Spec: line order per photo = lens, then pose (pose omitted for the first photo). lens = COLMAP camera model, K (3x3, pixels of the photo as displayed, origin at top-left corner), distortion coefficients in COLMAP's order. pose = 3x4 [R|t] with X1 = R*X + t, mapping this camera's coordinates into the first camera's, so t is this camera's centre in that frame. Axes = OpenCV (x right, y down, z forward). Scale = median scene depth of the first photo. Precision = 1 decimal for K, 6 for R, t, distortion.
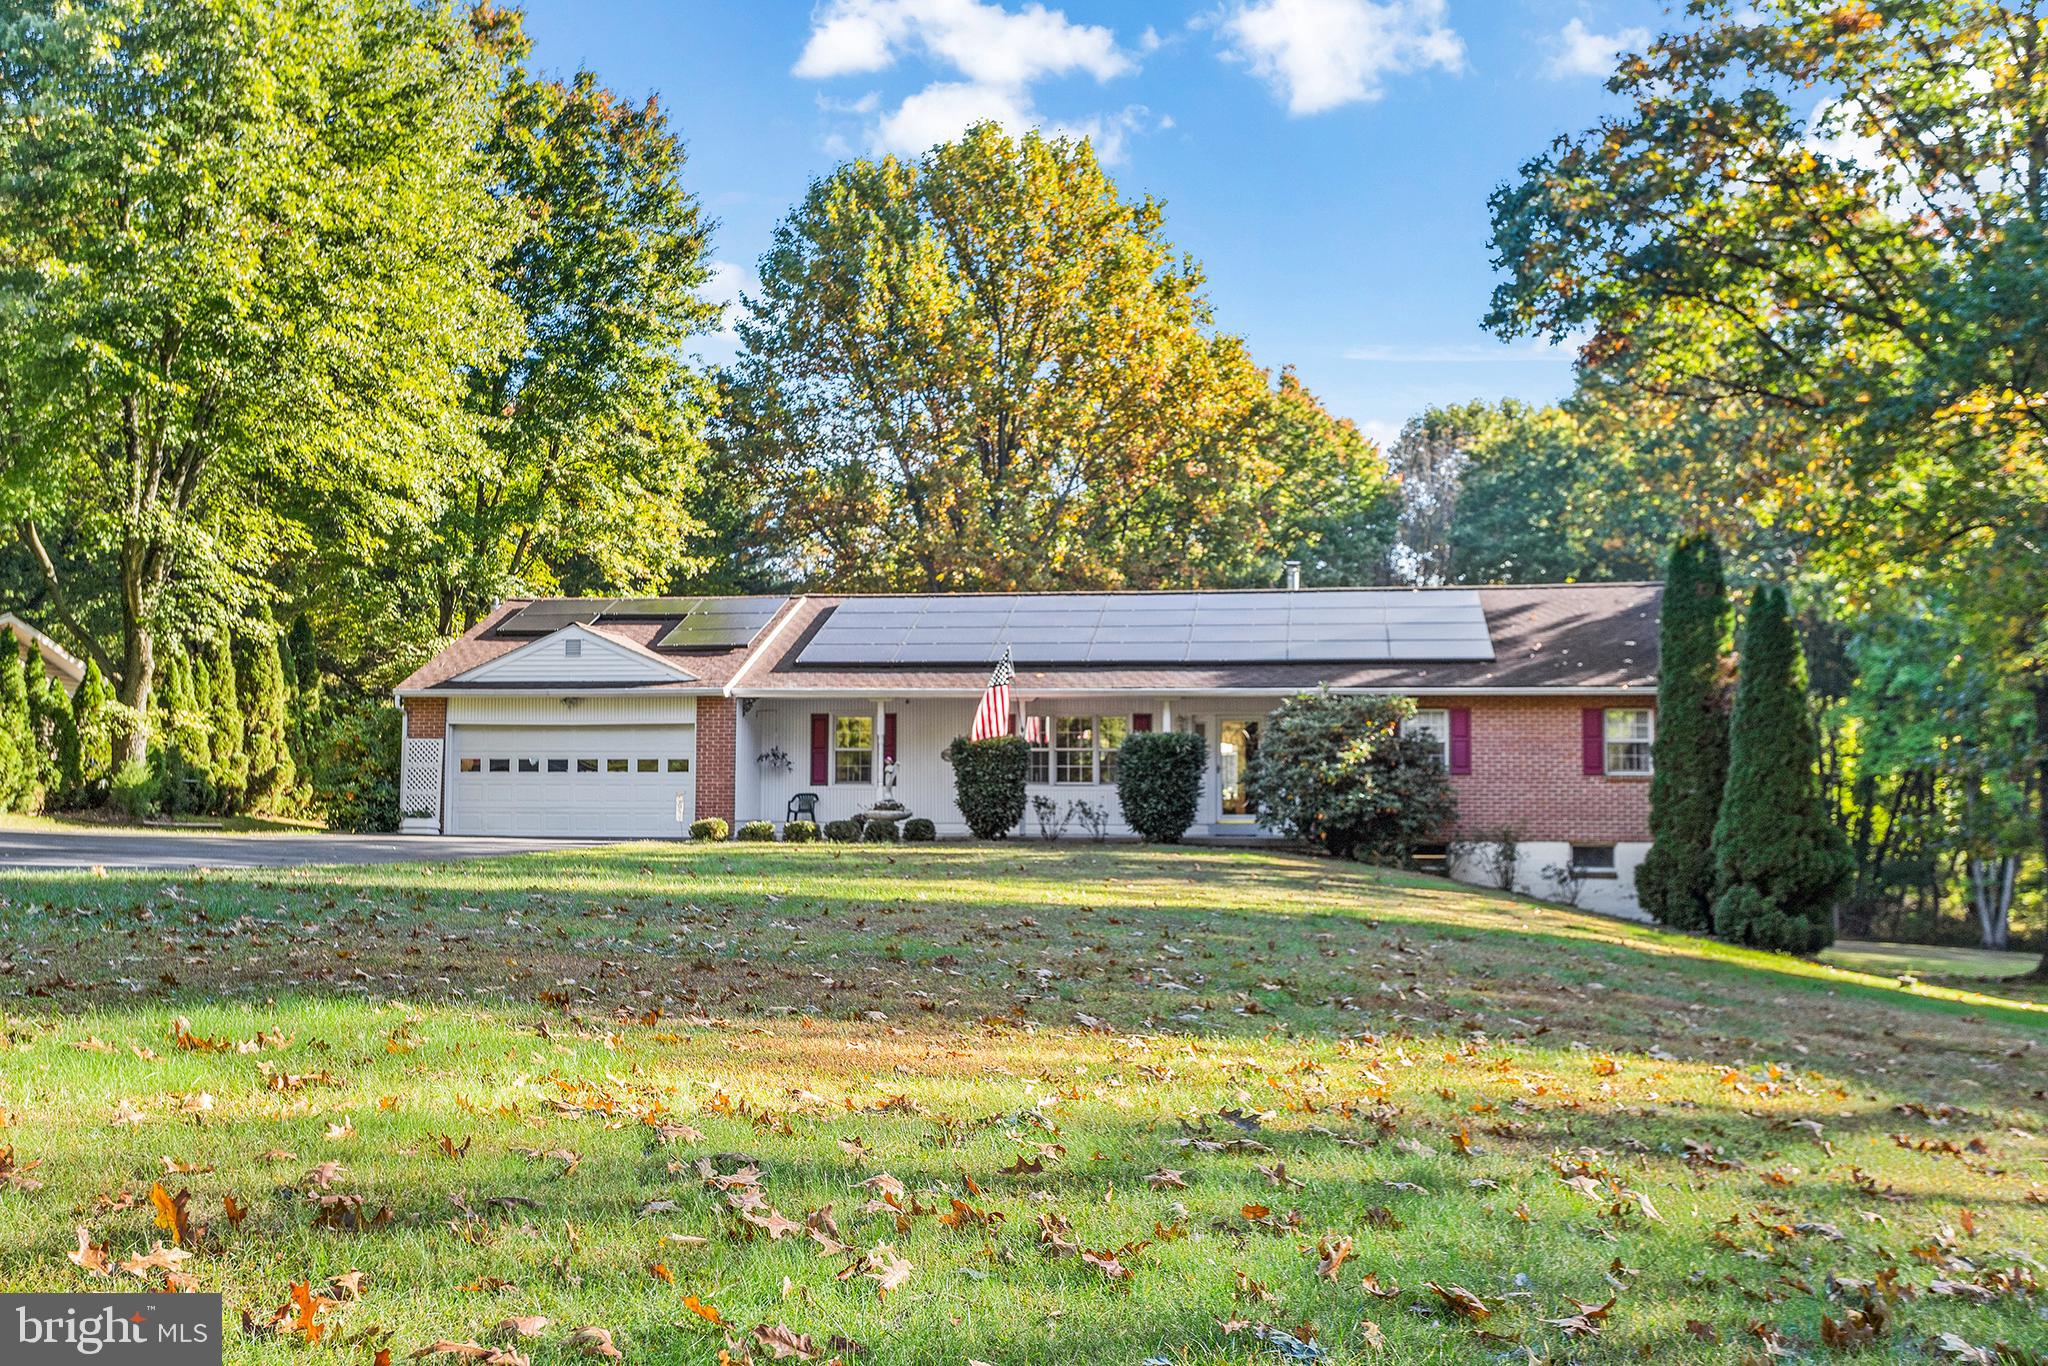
lens RADIAL K [[2149.4, 0, 1018.8], [0, 2149.4, 683.9], [0, 0, 1]] dist [0.024777, 0.000000]
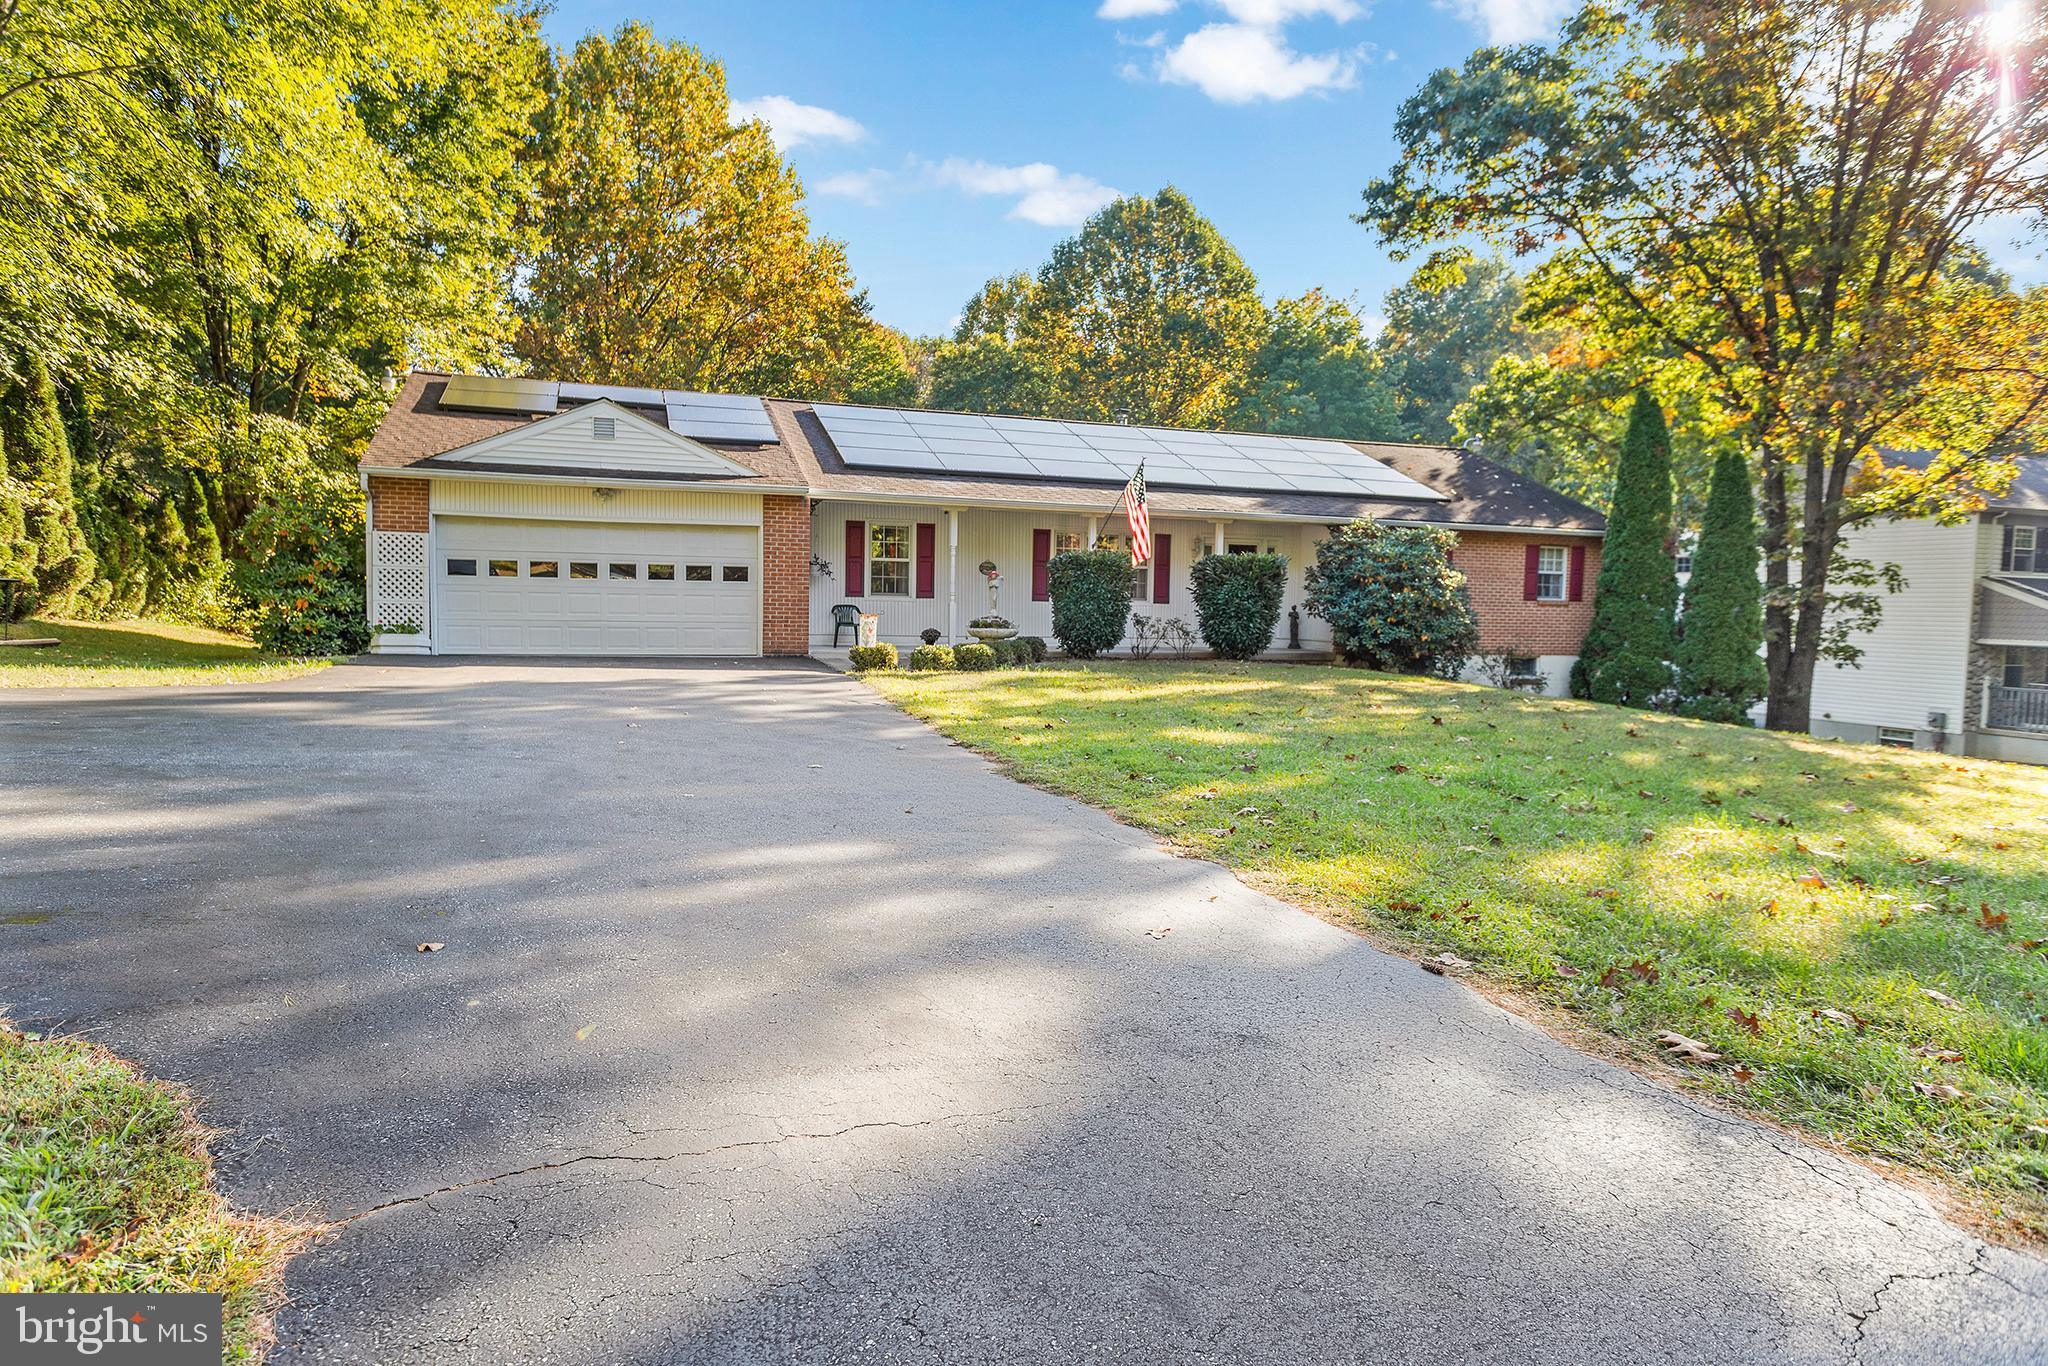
lens RADIAL K [[1202.7, 0, 1040.1], [0, 1202.7, 675.2], [0, 0, 1]] dist [-0.009841, 0.000468]
pose [[0.870524, -0.019701, 0.491731, -0.290793], [-0.044259, 0.992015, 0.118099, 0.015708], [-0.490131, -0.124572, 0.862701, 0.507475]]
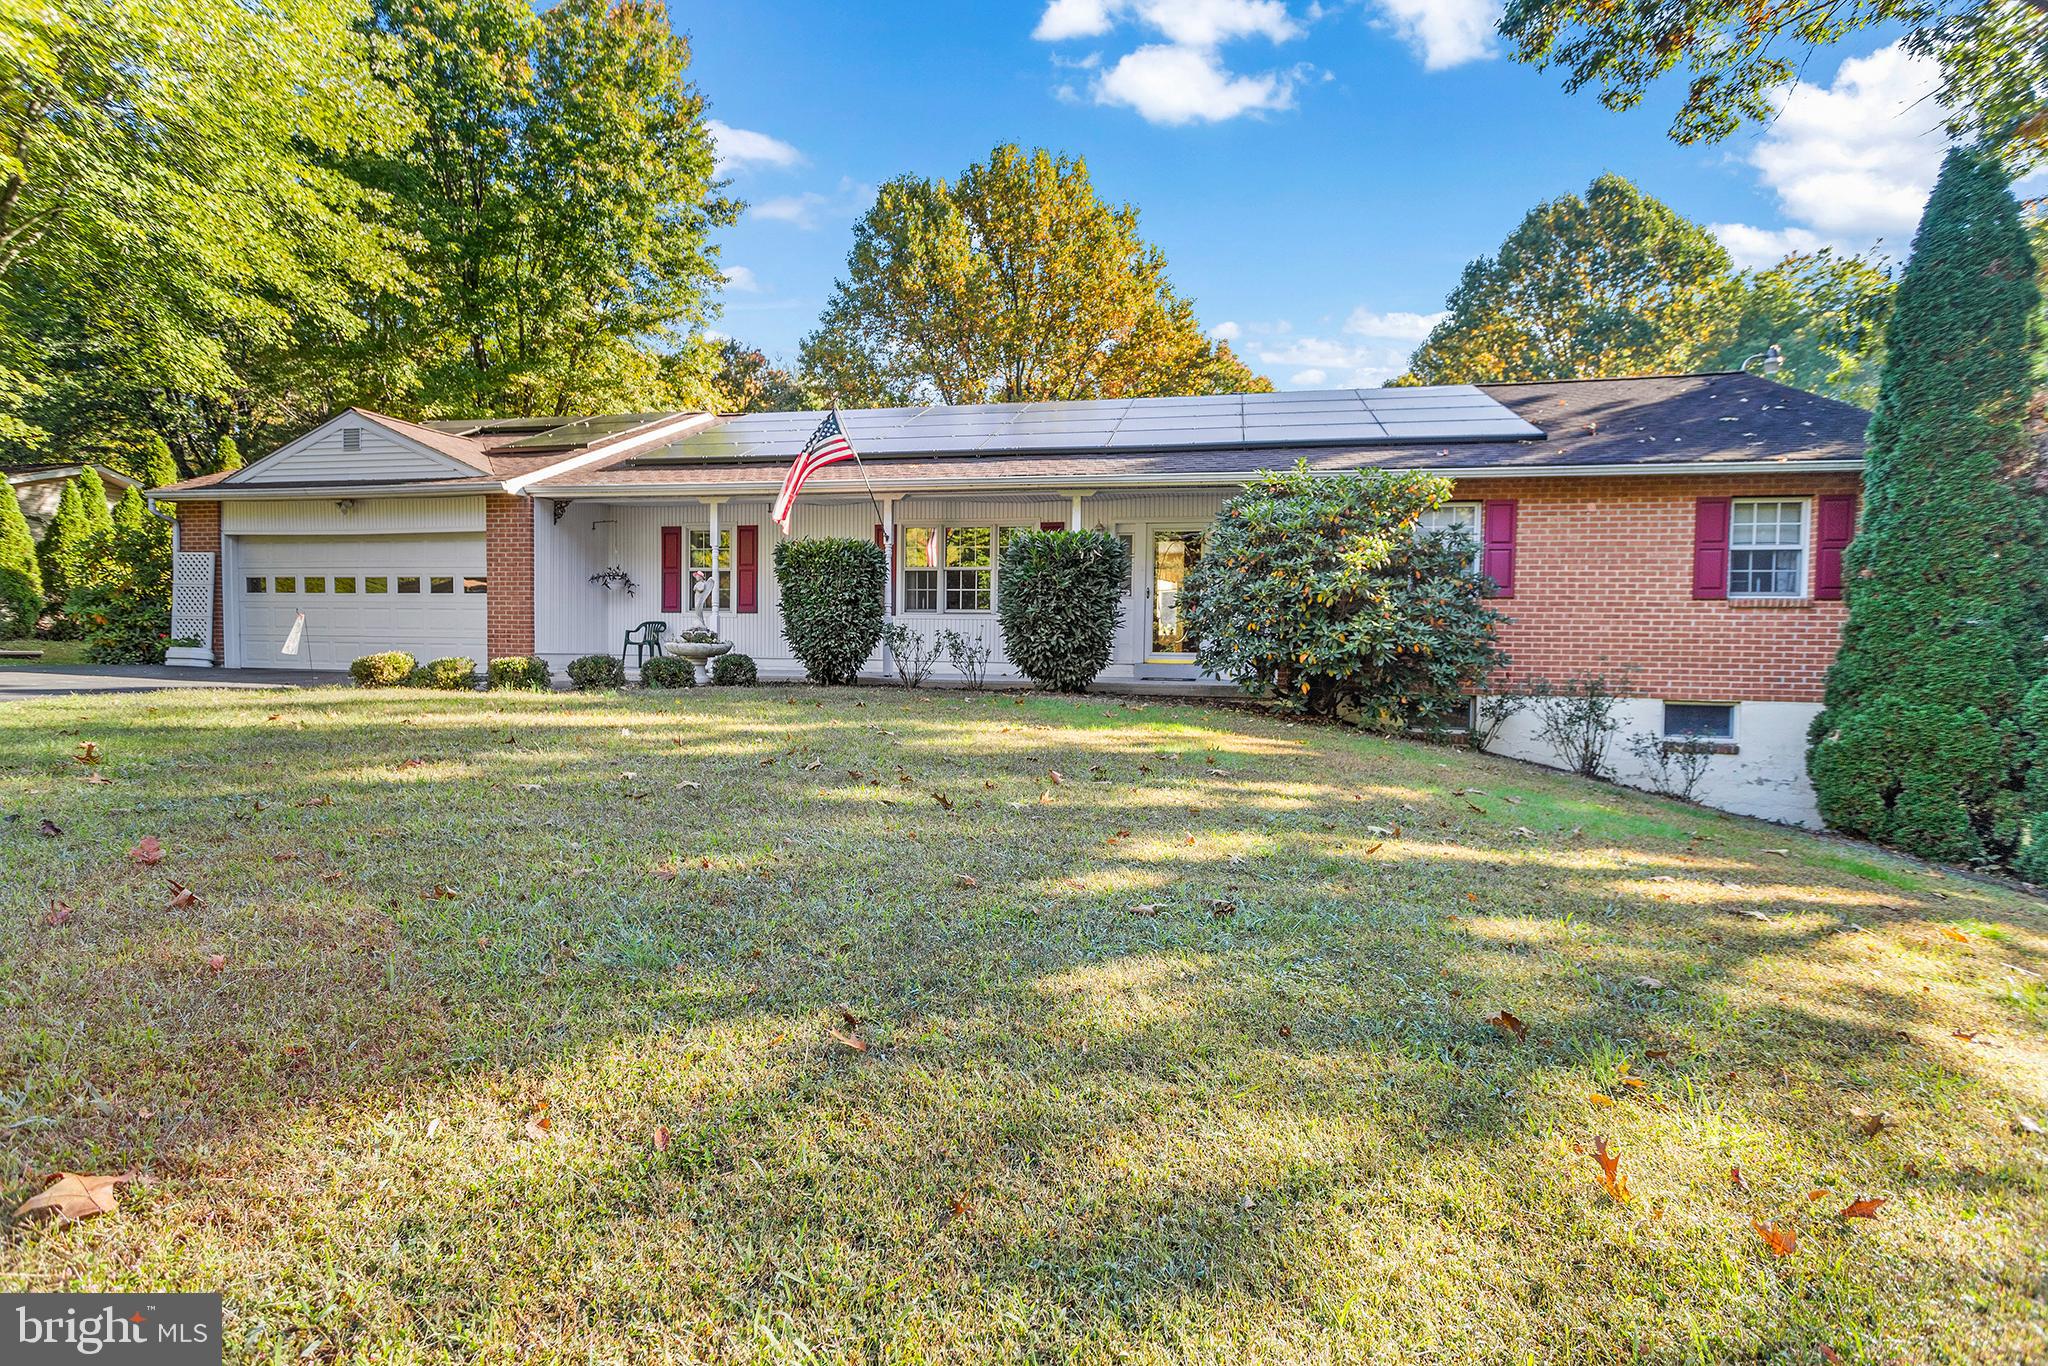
lens RADIAL K [[992.1, 0, 1022.3], [0, 992.1, 690.9], [0, 0, 1]] dist [0.001192, -0.002094]
pose [[0.998157, 0.011825, -0.059513, 0.068696], [-0.005636, 0.994654, 0.103112, 0.037781], [0.060415, -0.102587, 0.992888, 0.635378]]
